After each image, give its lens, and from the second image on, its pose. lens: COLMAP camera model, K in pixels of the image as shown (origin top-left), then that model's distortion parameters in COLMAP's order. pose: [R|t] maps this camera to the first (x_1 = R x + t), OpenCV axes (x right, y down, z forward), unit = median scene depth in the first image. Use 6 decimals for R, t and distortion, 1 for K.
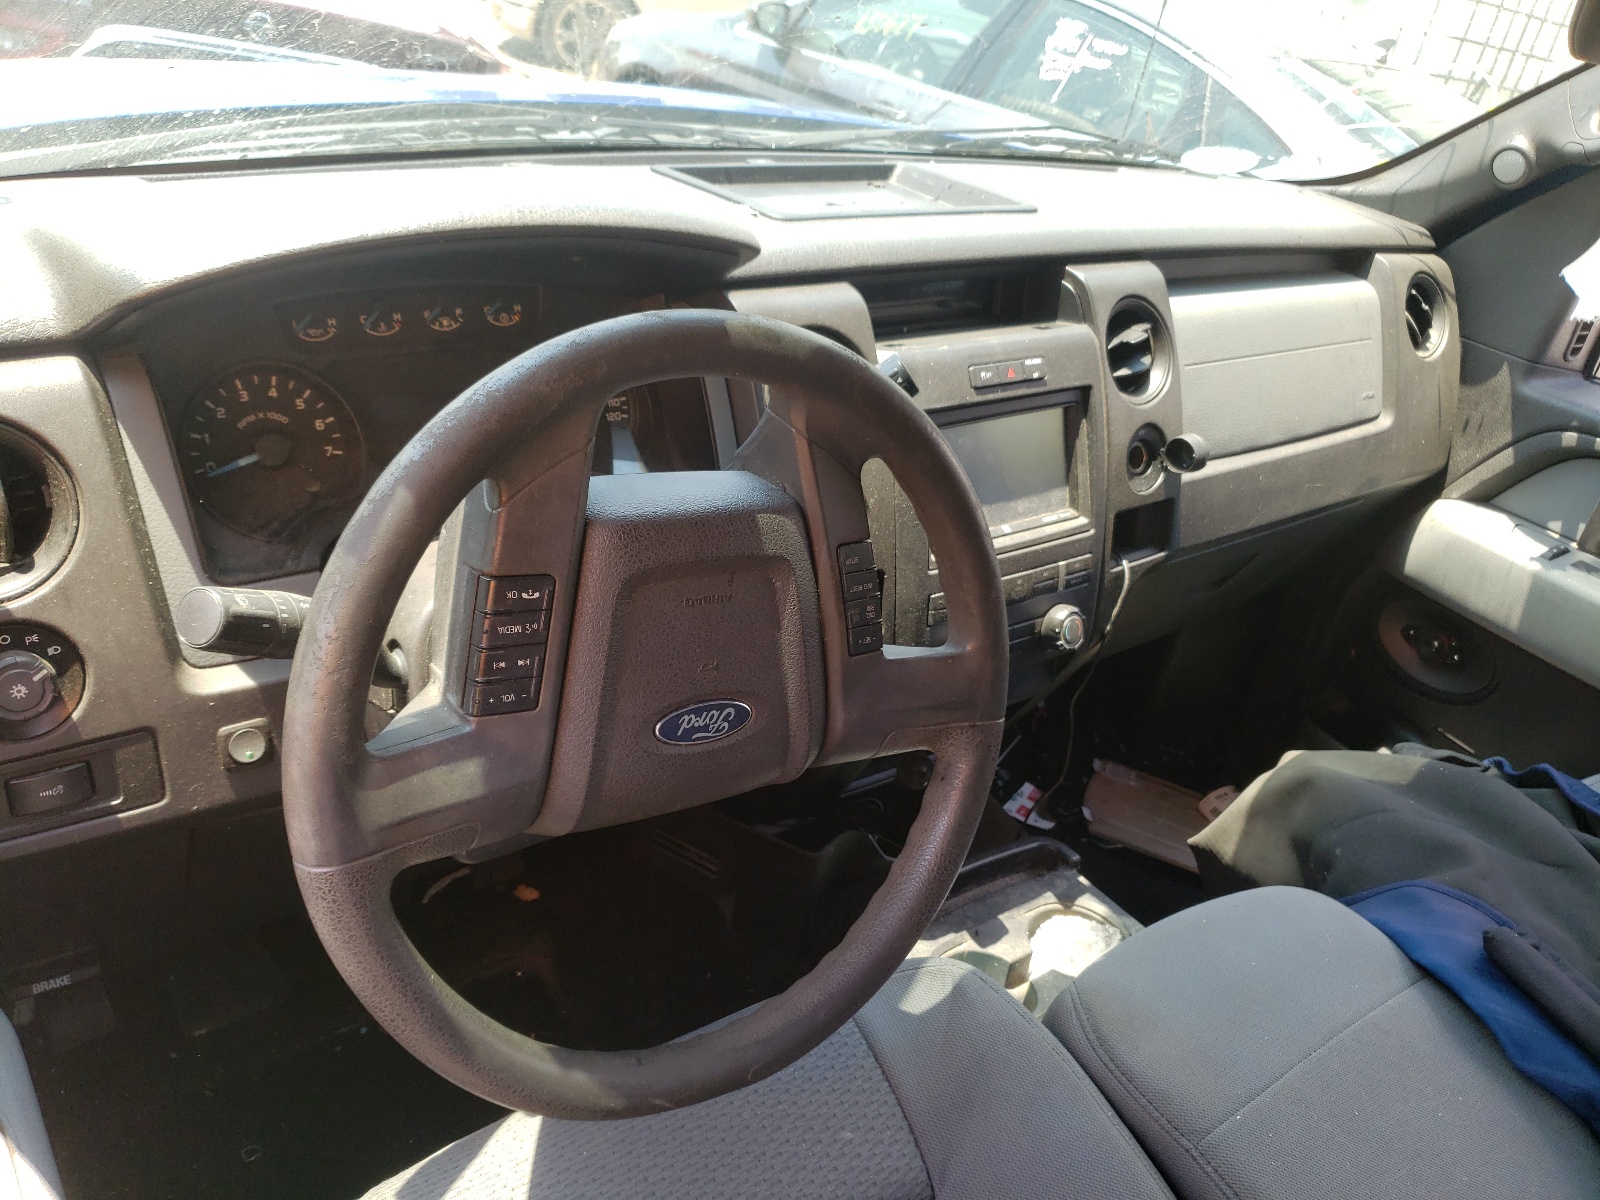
lens RADIAL K [[1280.2, 0, 801.4], [0, 1280.2, 551.1], [0, 0, 1]] dist [0.003950, 0.001513]
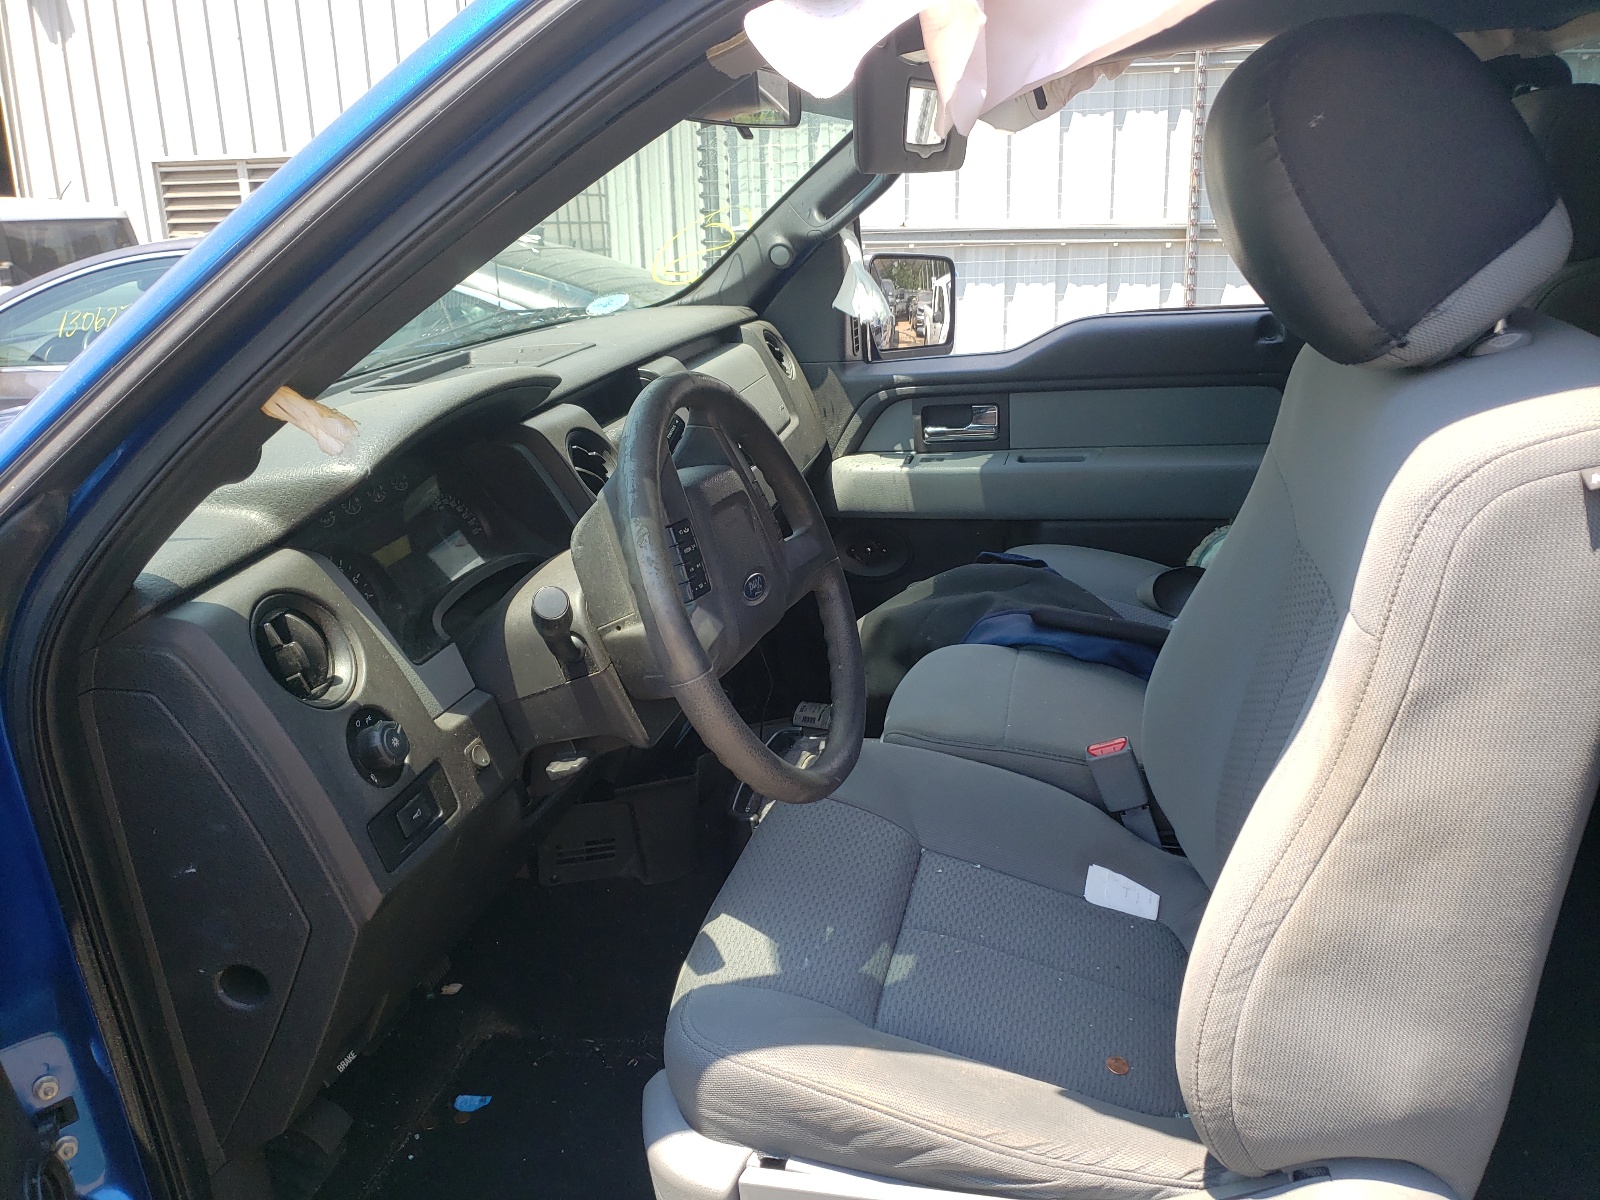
lens RADIAL K [[1272.4, 0, 800.0], [0, 1272.4, 600.0], [0, 0, 1]] dist [0.059447, 0.001008]
pose [[0.737812, -0.384659, 0.554680, -0.575722], [0.452613, 0.891559, 0.016231, 0.084665], [-0.500774, 0.239080, 0.831905, -0.287398]]
